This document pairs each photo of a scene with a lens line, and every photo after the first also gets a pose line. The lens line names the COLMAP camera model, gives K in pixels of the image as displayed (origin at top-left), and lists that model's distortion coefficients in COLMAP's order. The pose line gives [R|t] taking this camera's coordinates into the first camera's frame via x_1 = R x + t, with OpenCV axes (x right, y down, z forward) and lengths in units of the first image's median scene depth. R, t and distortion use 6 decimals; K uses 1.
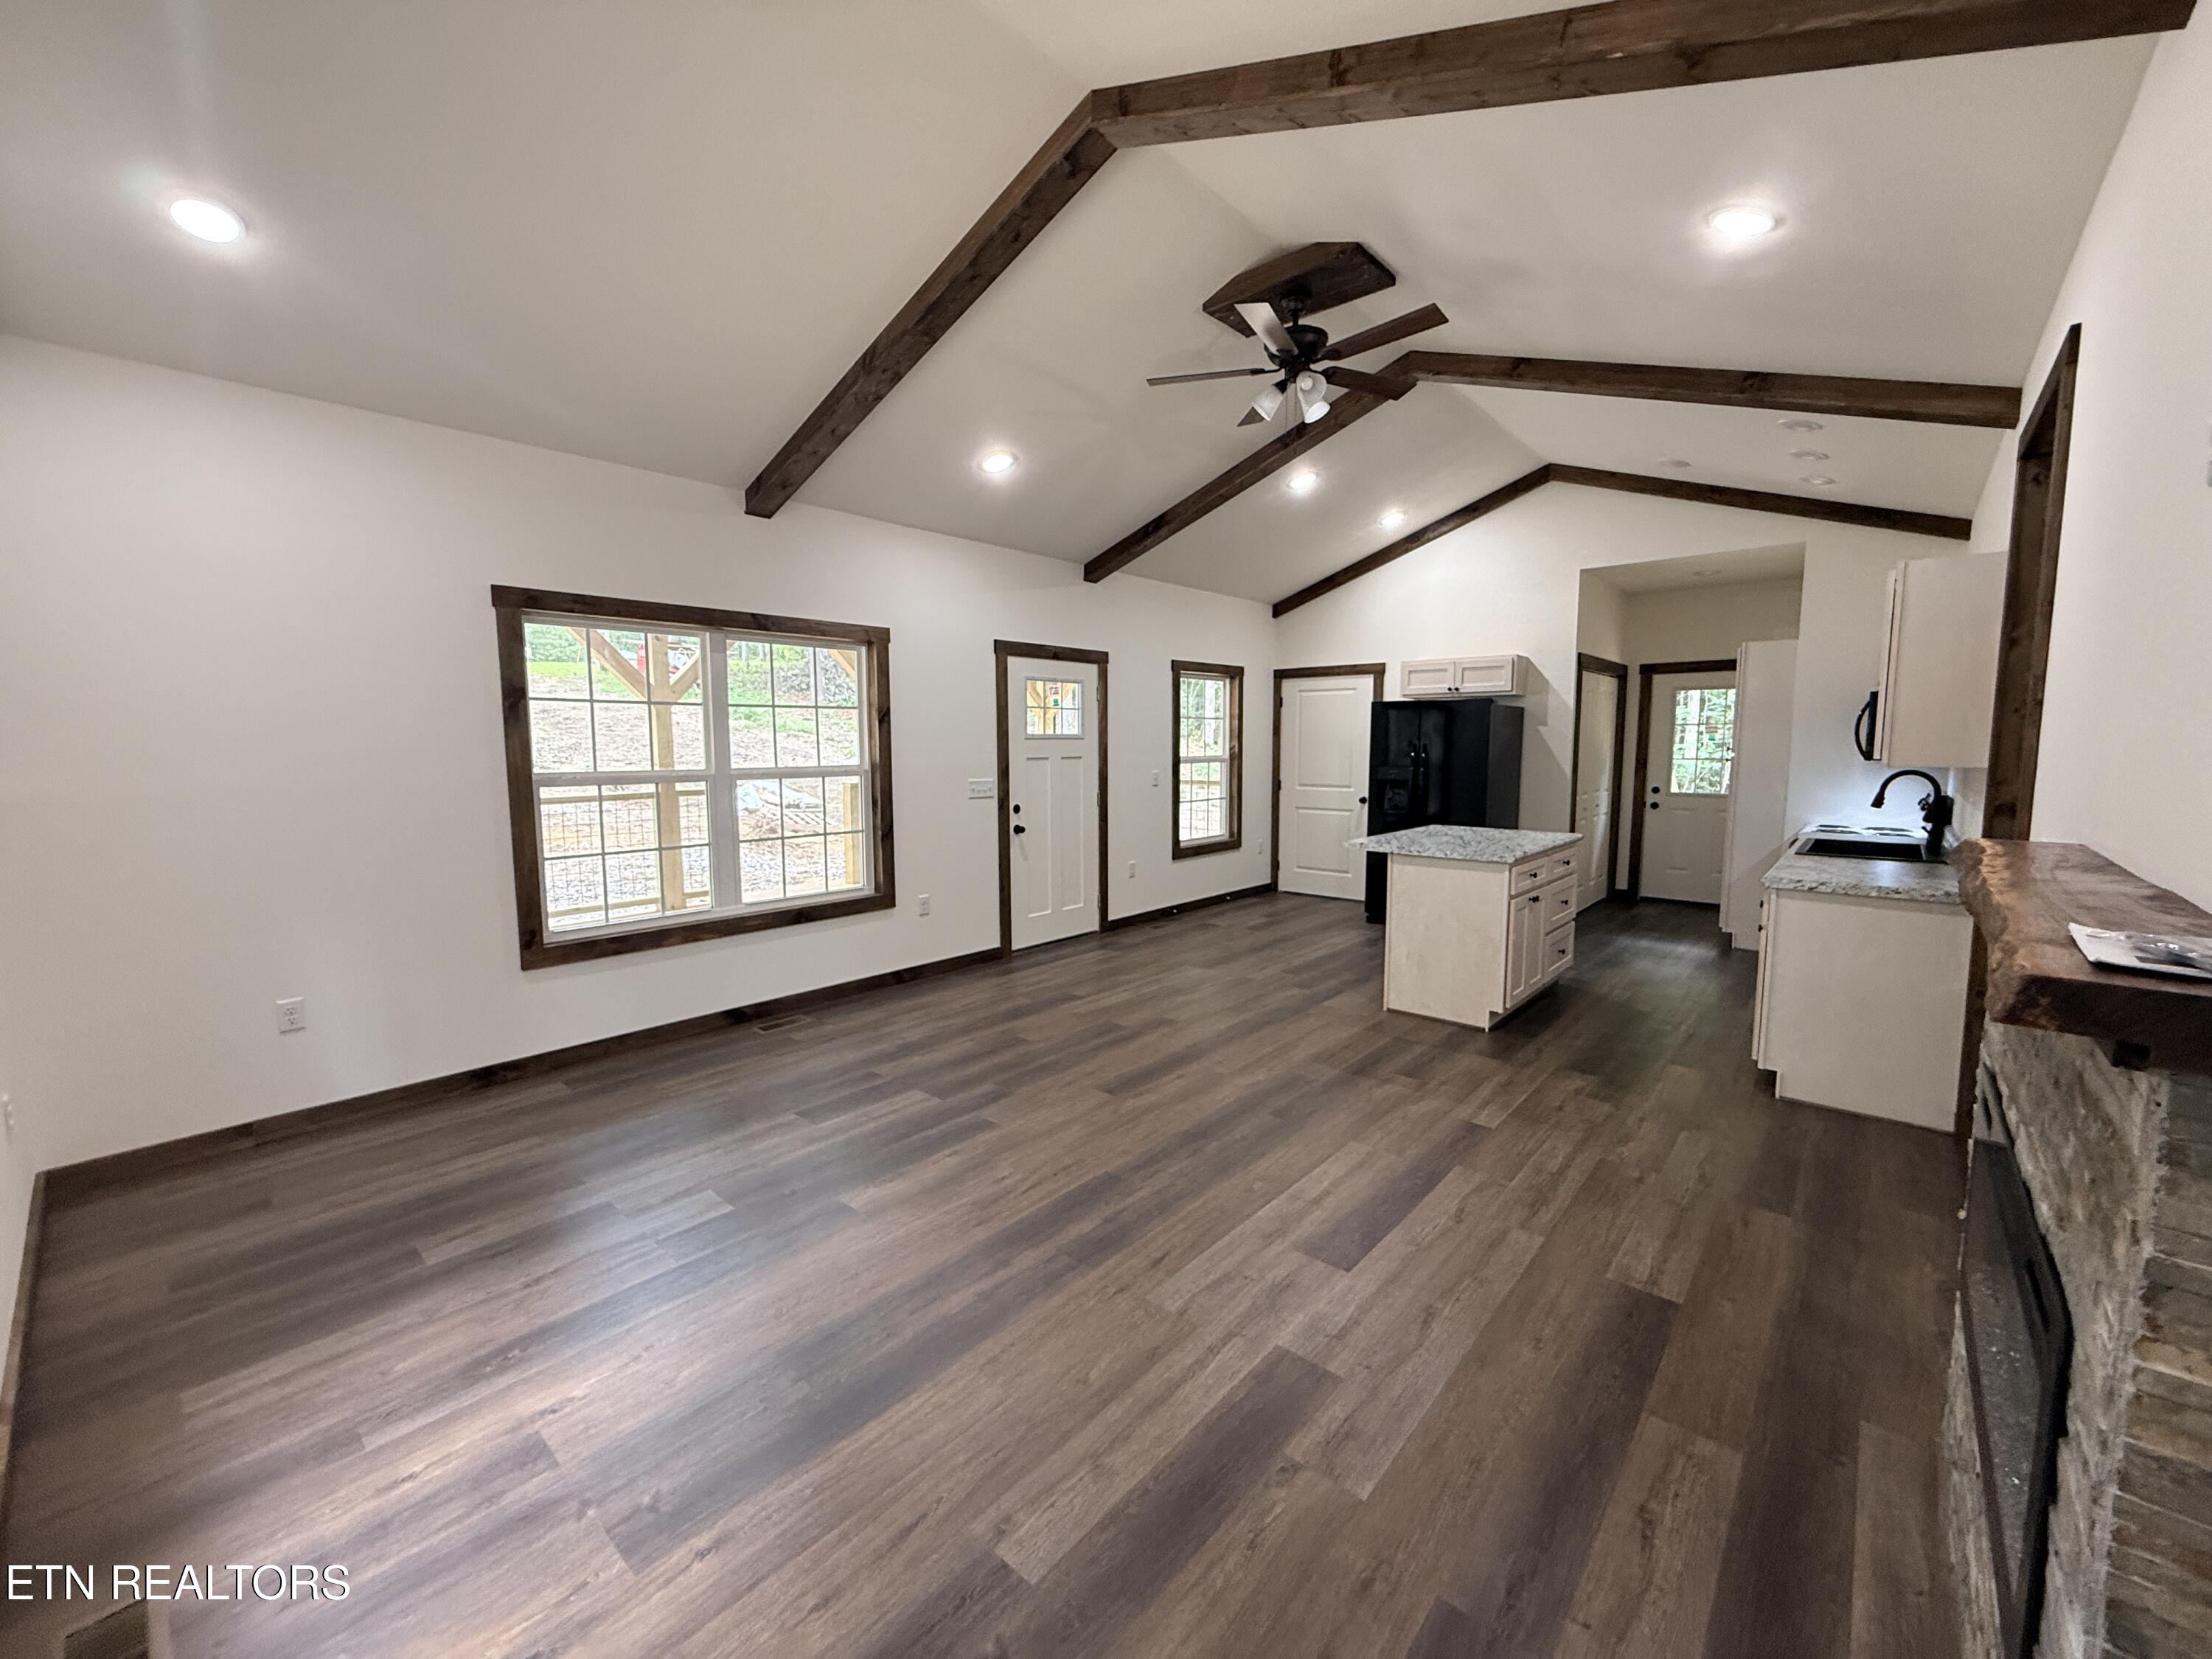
lens RADIAL K [[885.4, 0, 1100.5], [0, 885.4, 827.0], [0, 0, 1]] dist [-0.001407, 0.000060]
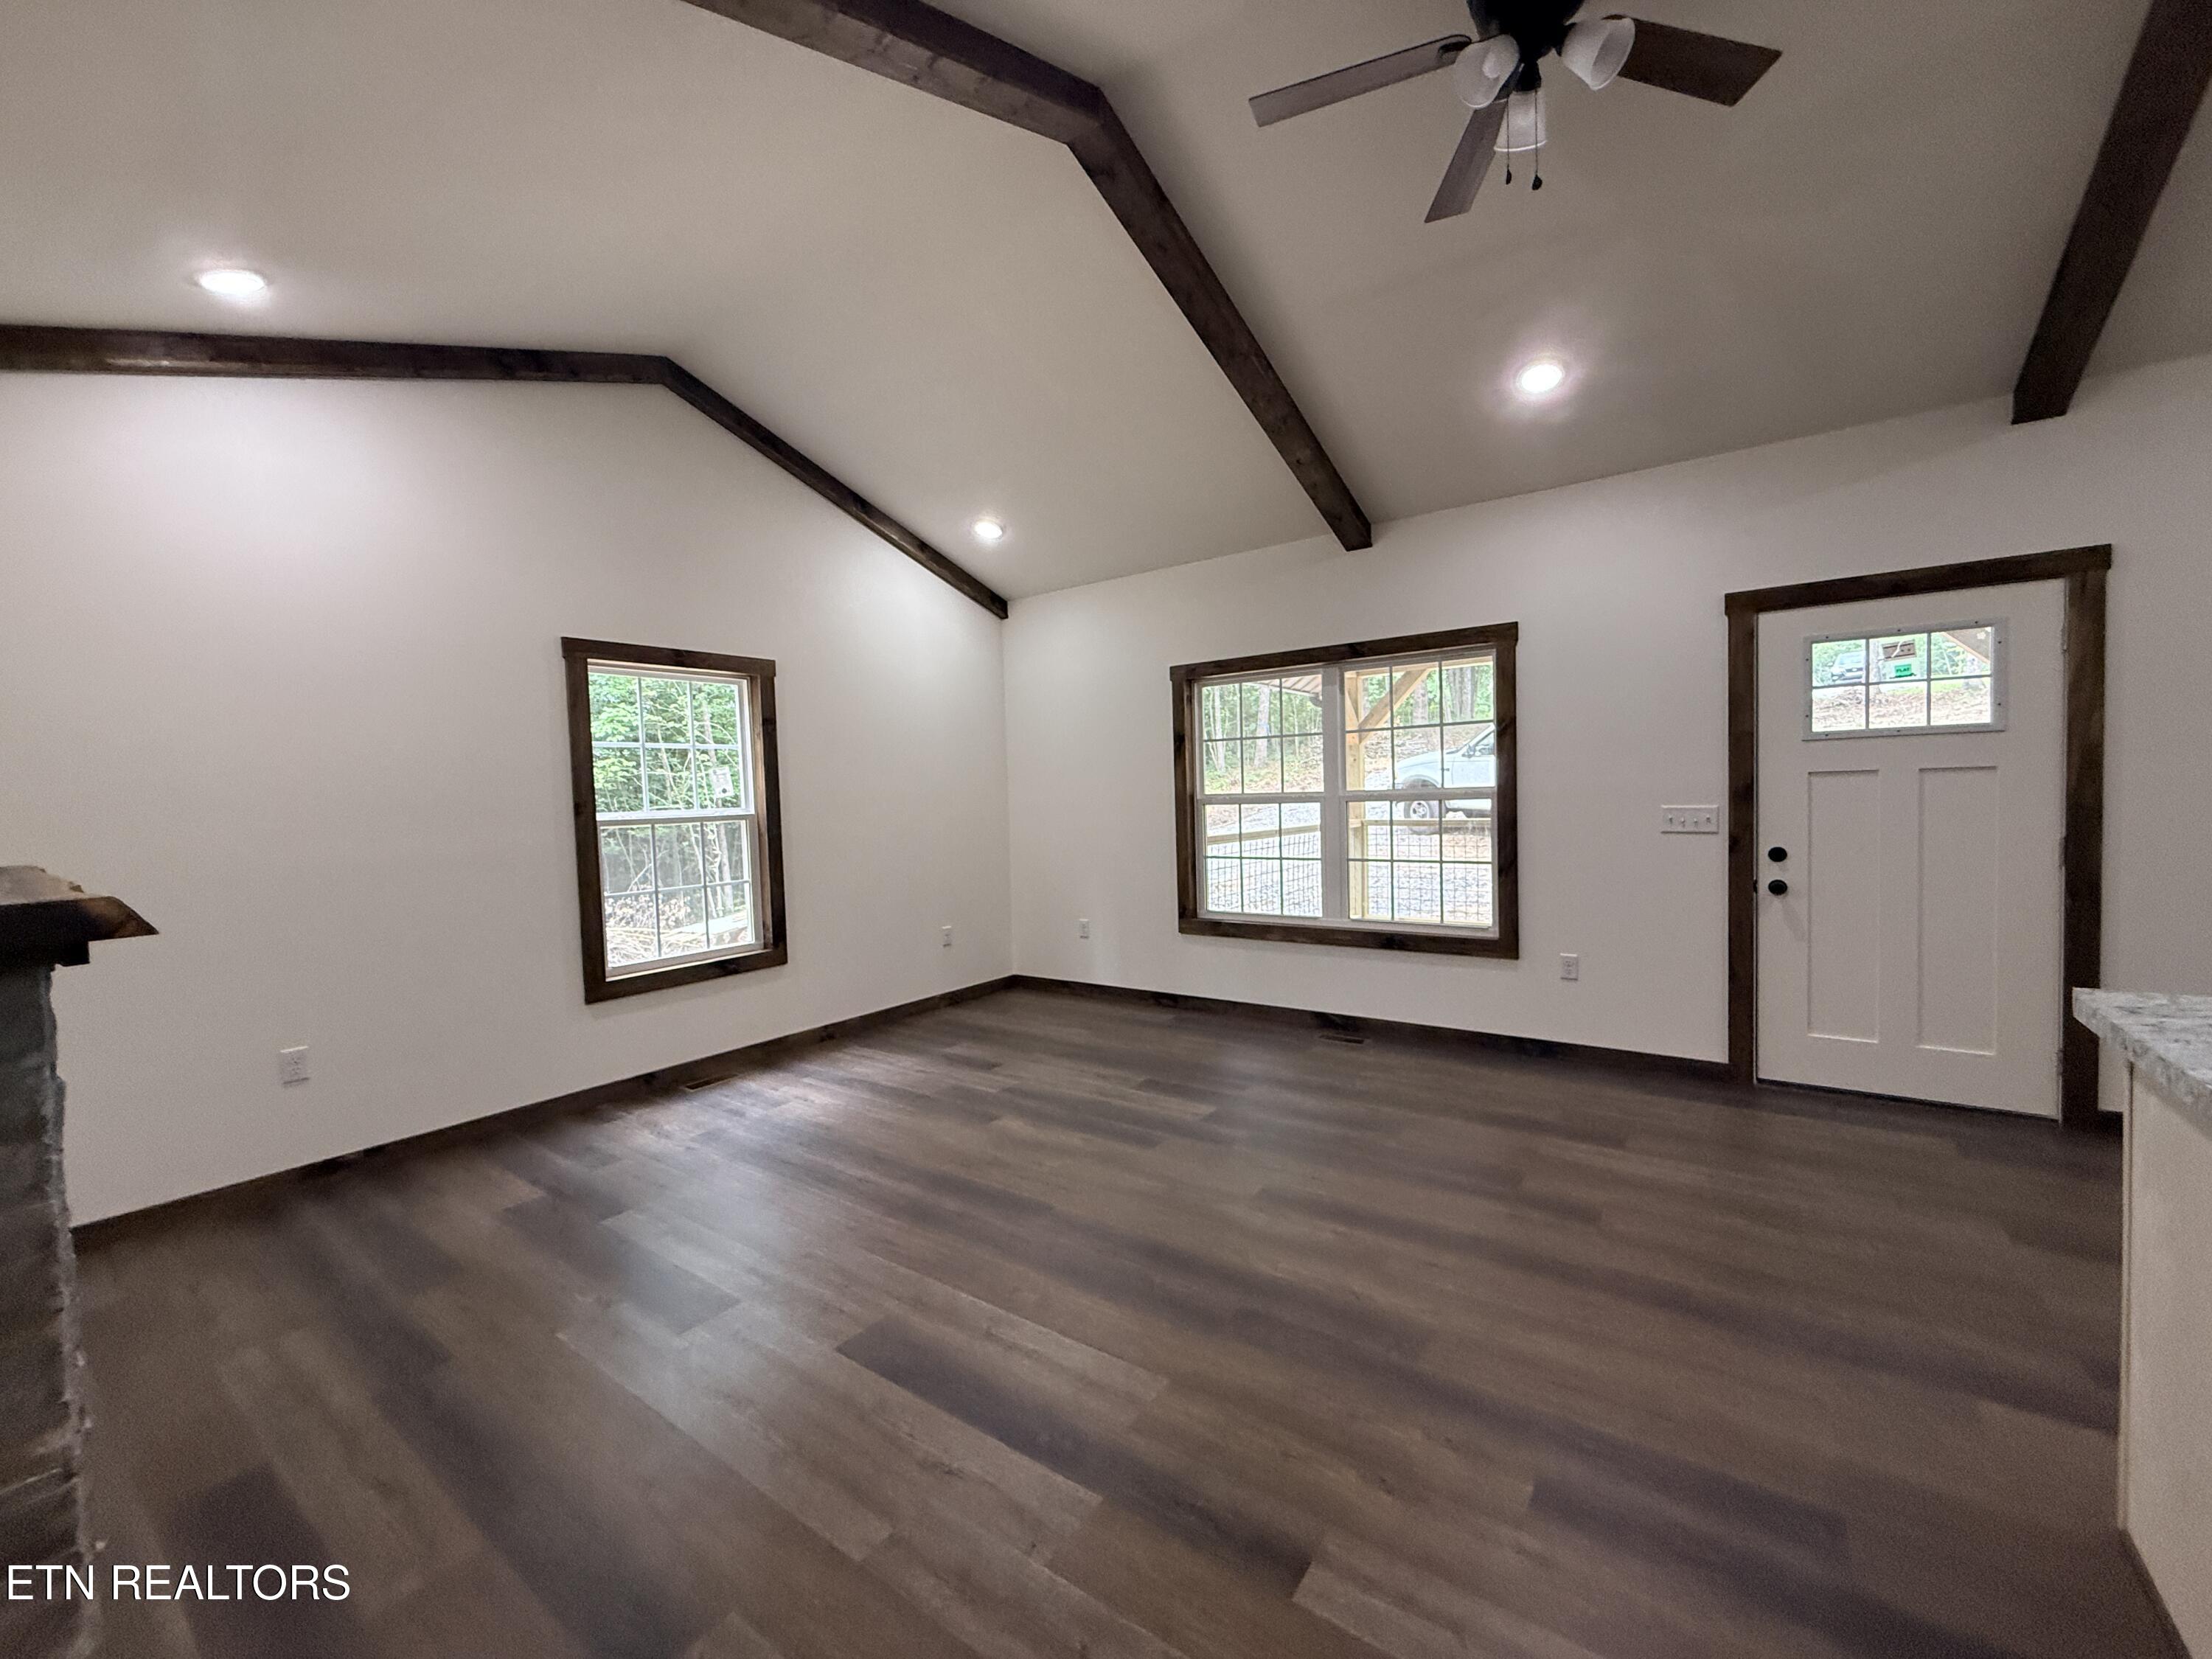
lens RADIAL K [[882.0, 0, 1106.0], [0, 882.0, 829.5], [0, 0, 1]] dist [0.002429, -0.000169]
pose [[0.101277, 0.040168, -0.994047, 0.759534], [-0.065595, 0.997280, 0.033615, -0.044768], [0.992694, 0.061800, 0.103636, 0.743089]]
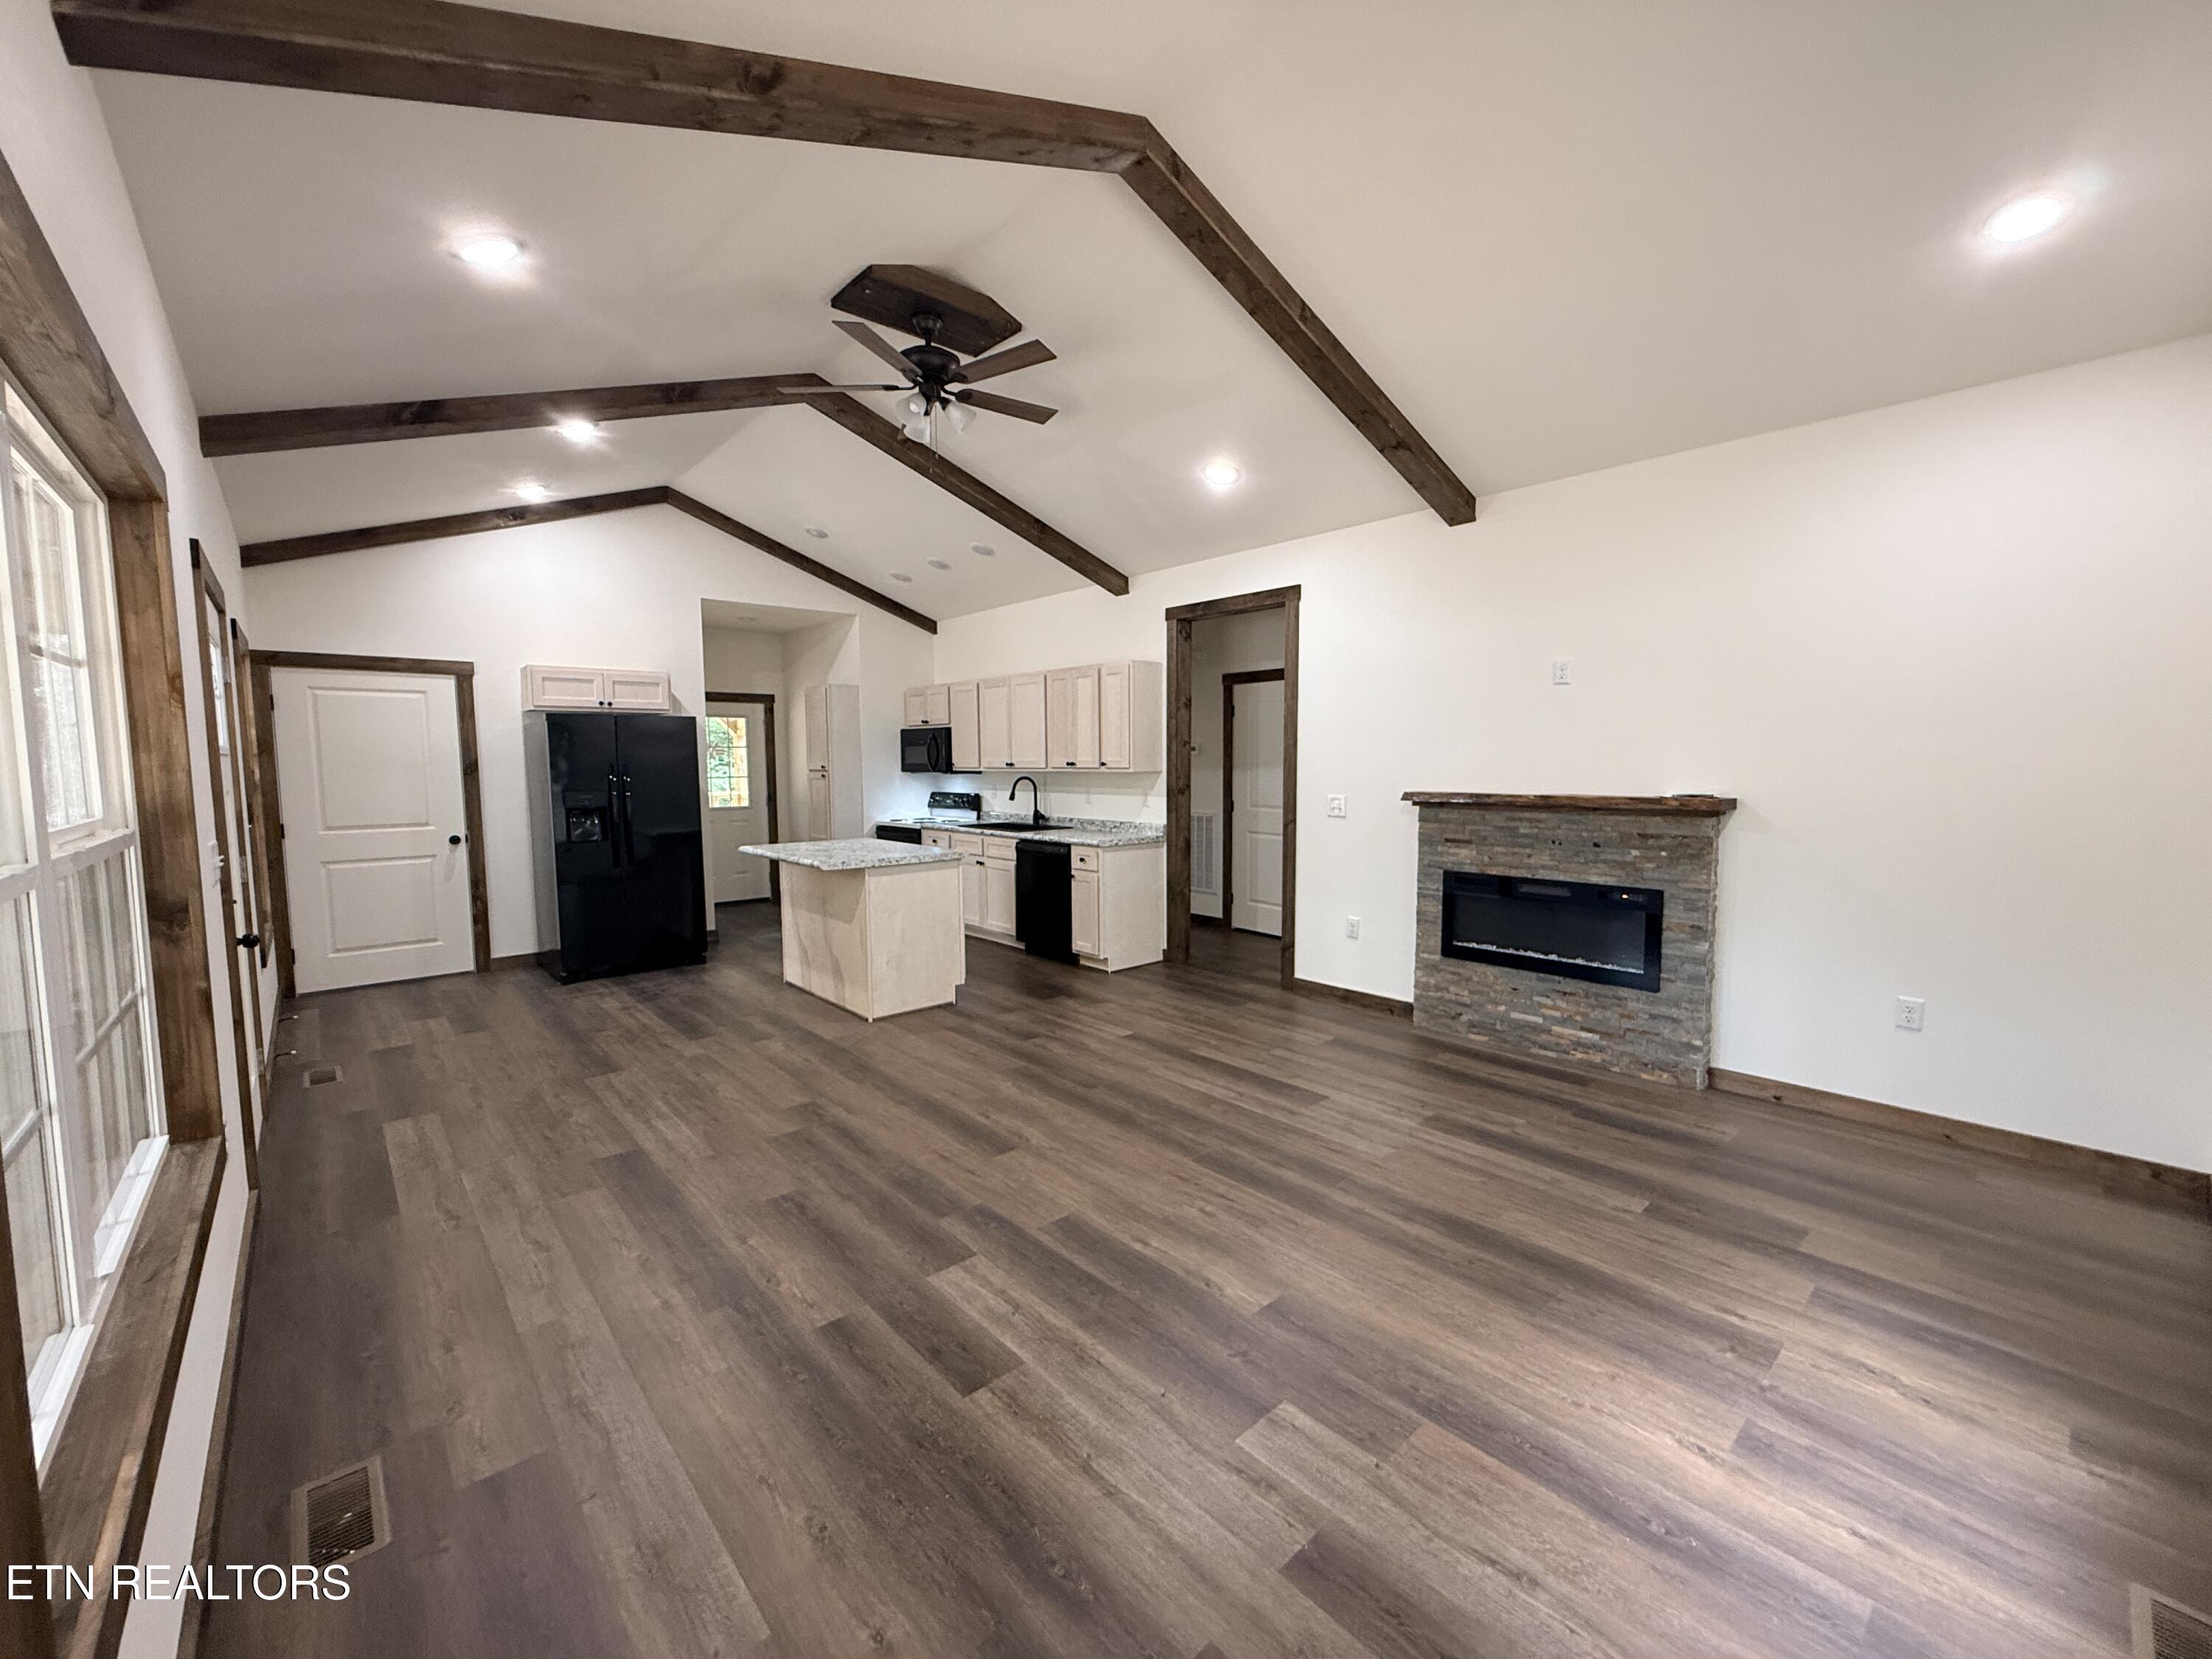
lens RADIAL K [[882.0, 0, 1106.0], [0, 882.0, 829.5], [0, 0, 1]] dist [0.002429, -0.000169]
pose [[0.116454, -0.075910, 0.990291, -0.814254], [0.102342, 0.992685, 0.064058, -0.064975], [-0.987909, 0.093889, 0.123371, 0.747491]]
